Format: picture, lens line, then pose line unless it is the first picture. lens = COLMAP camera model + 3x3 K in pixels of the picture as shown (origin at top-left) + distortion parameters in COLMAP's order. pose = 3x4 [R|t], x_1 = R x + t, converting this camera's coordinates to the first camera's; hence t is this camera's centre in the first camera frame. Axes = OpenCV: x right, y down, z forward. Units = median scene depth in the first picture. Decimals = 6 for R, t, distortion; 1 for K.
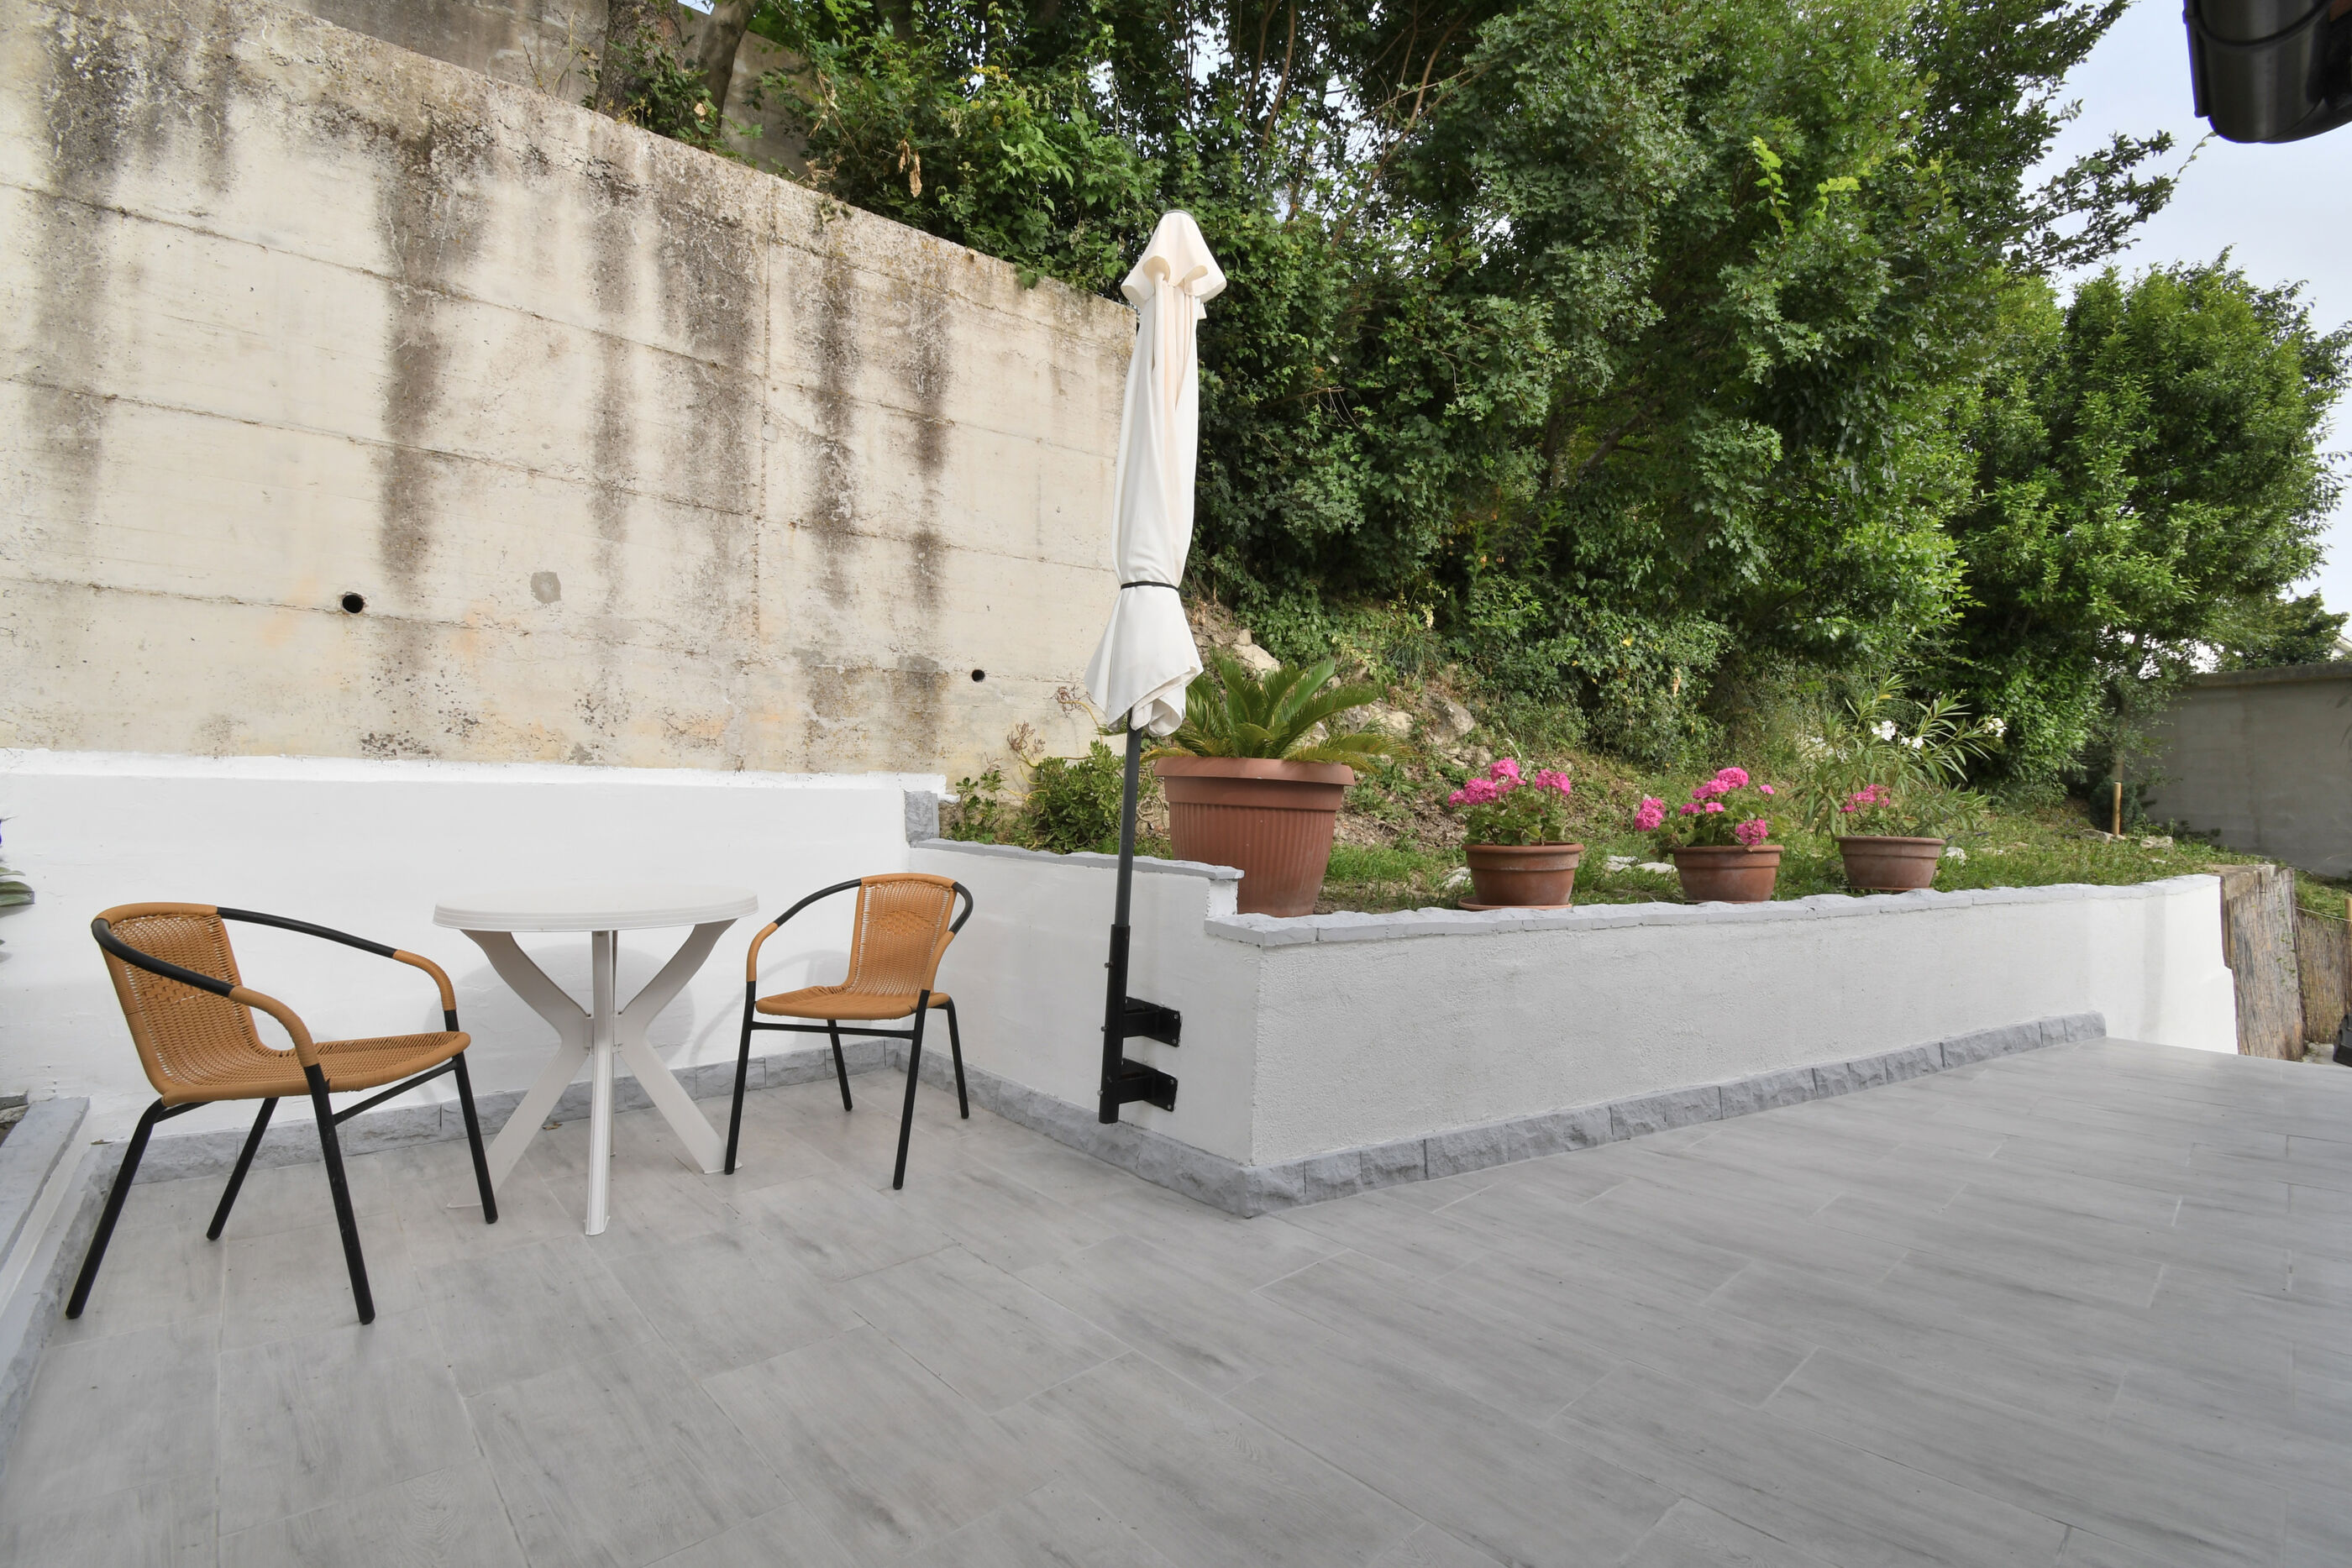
lens RADIAL K [[1027.3, 0, 1177.4], [0, 1027.3, 788.2], [0, 0, 1]] dist [0.022184, -0.026956]
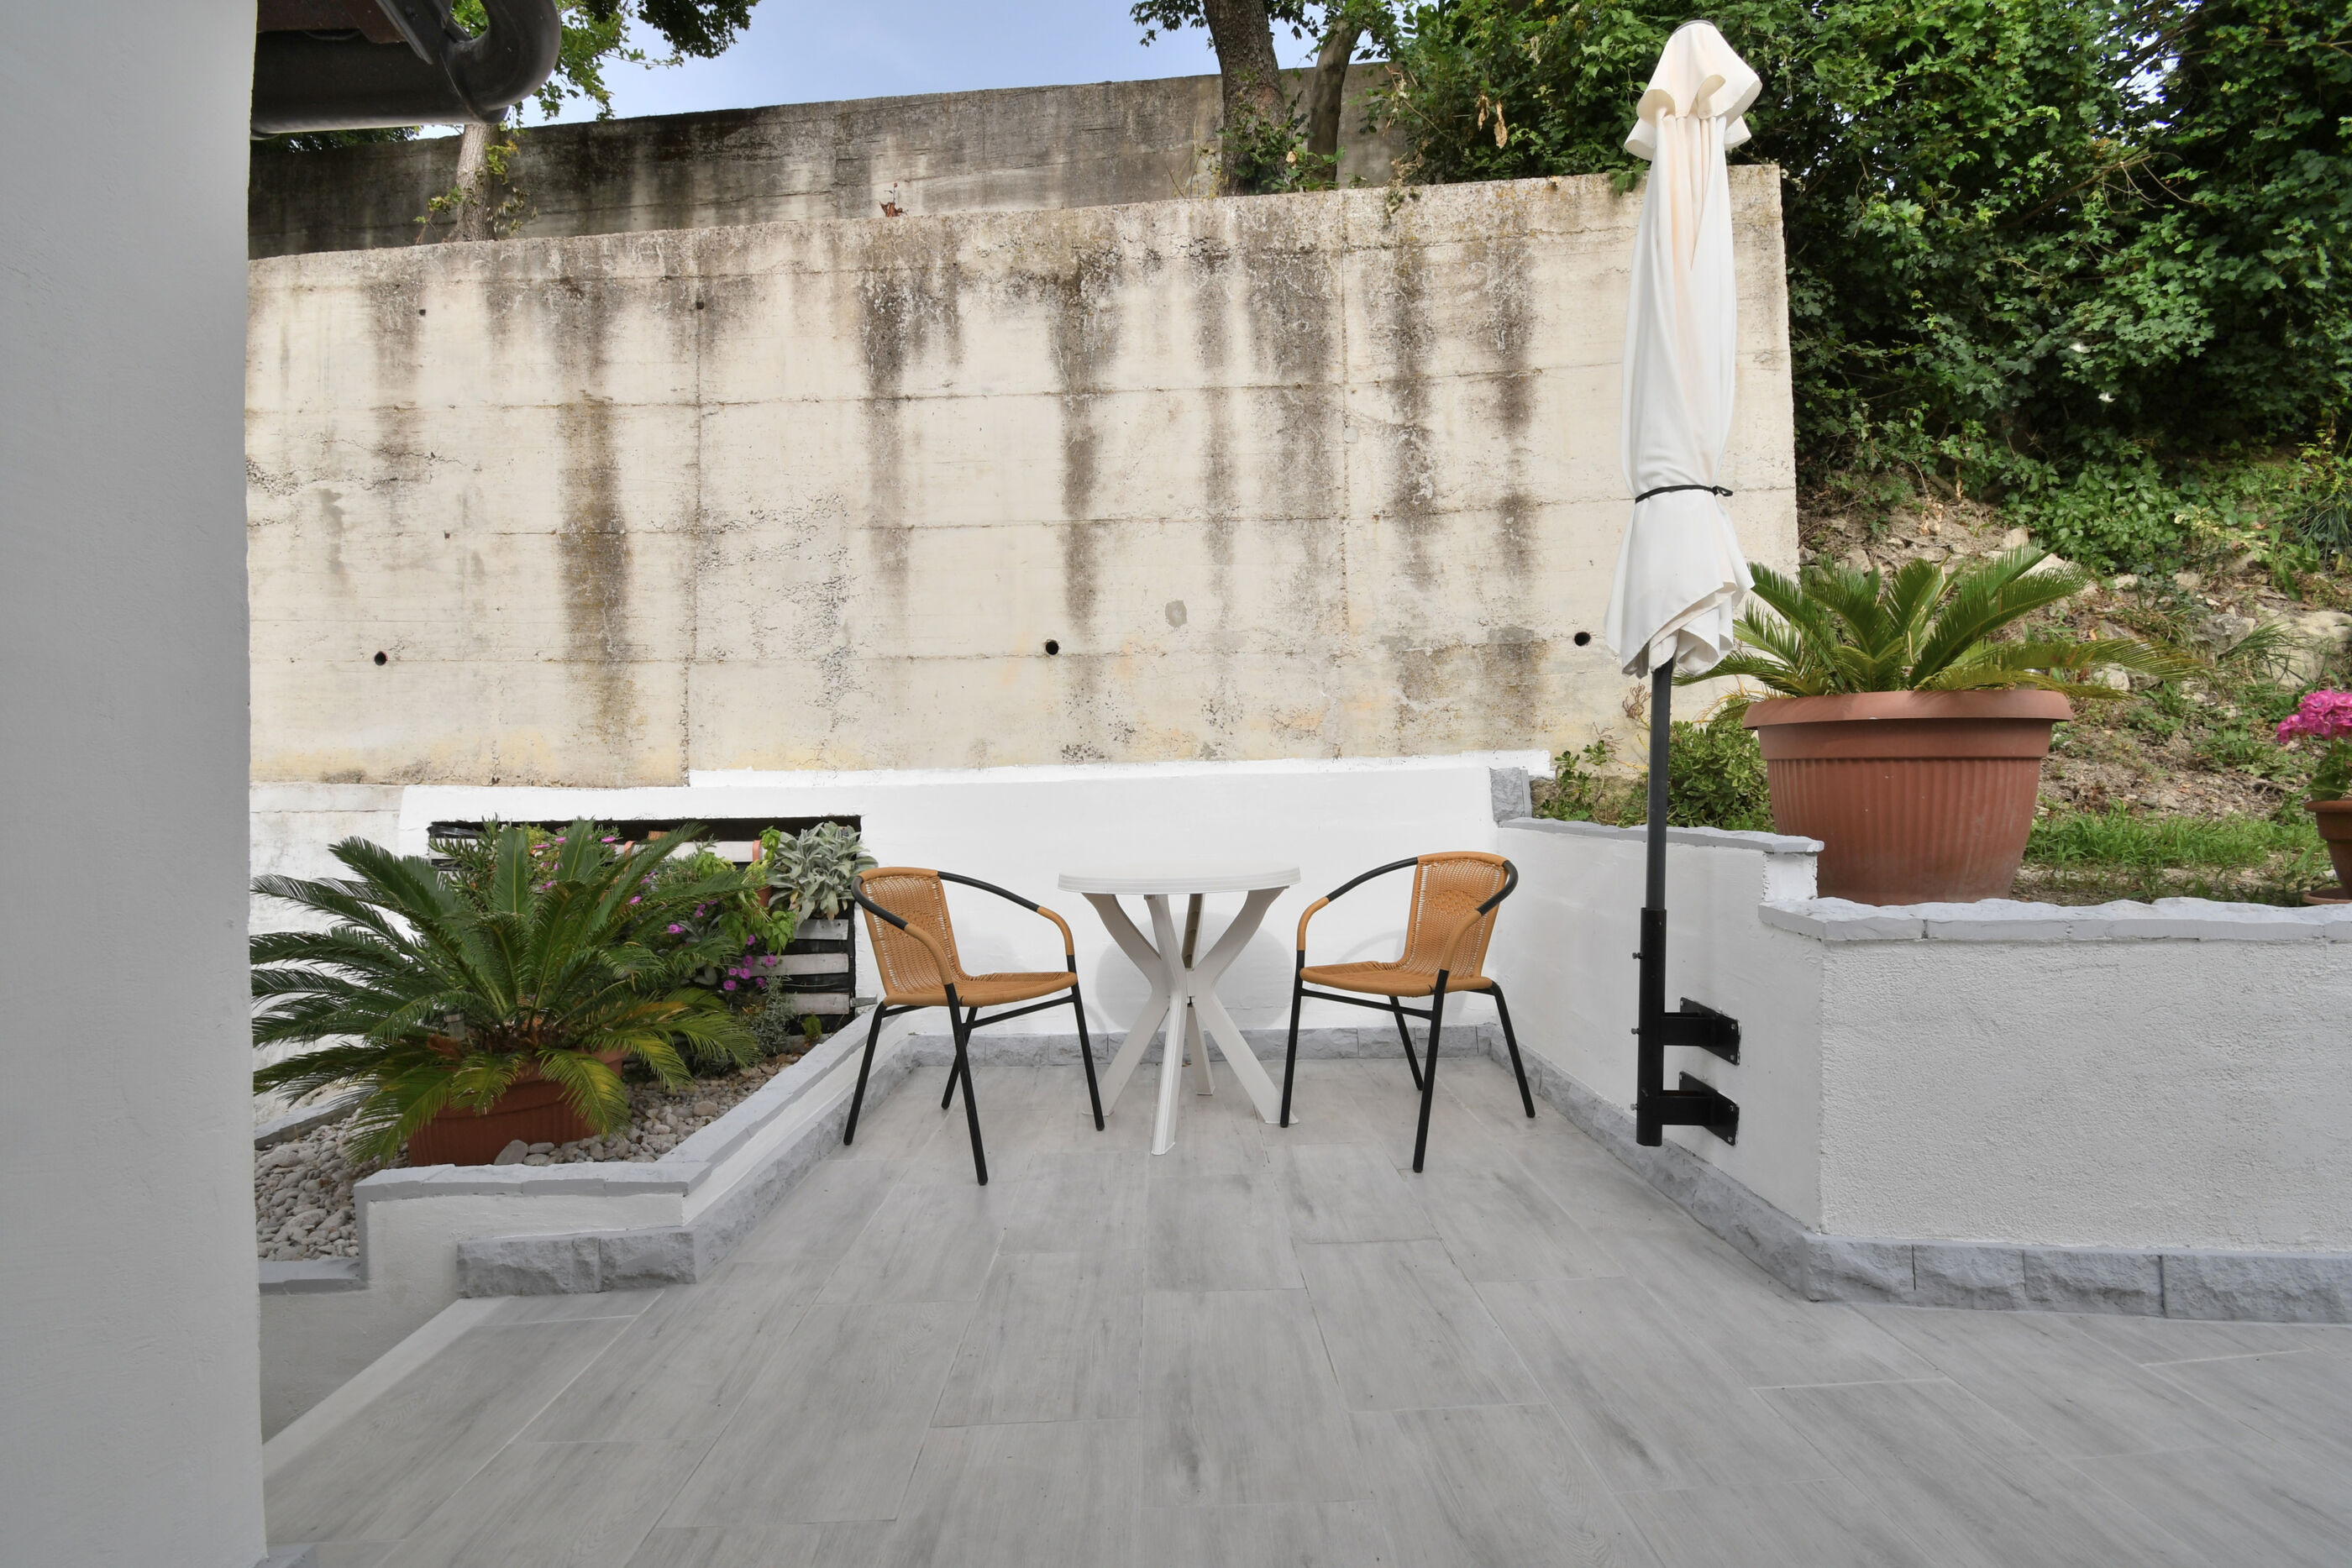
lens RADIAL K [[1027.3, 0, 1177.4], [0, 1027.3, 788.2], [0, 0, 1]] dist [0.022184, -0.026956]
pose [[0.754158, -0.043681, -0.655239, 0.169447], [0.045445, 0.998865, -0.014283, 0.025533], [0.655119, -0.019006, 0.755287, 0.102586]]
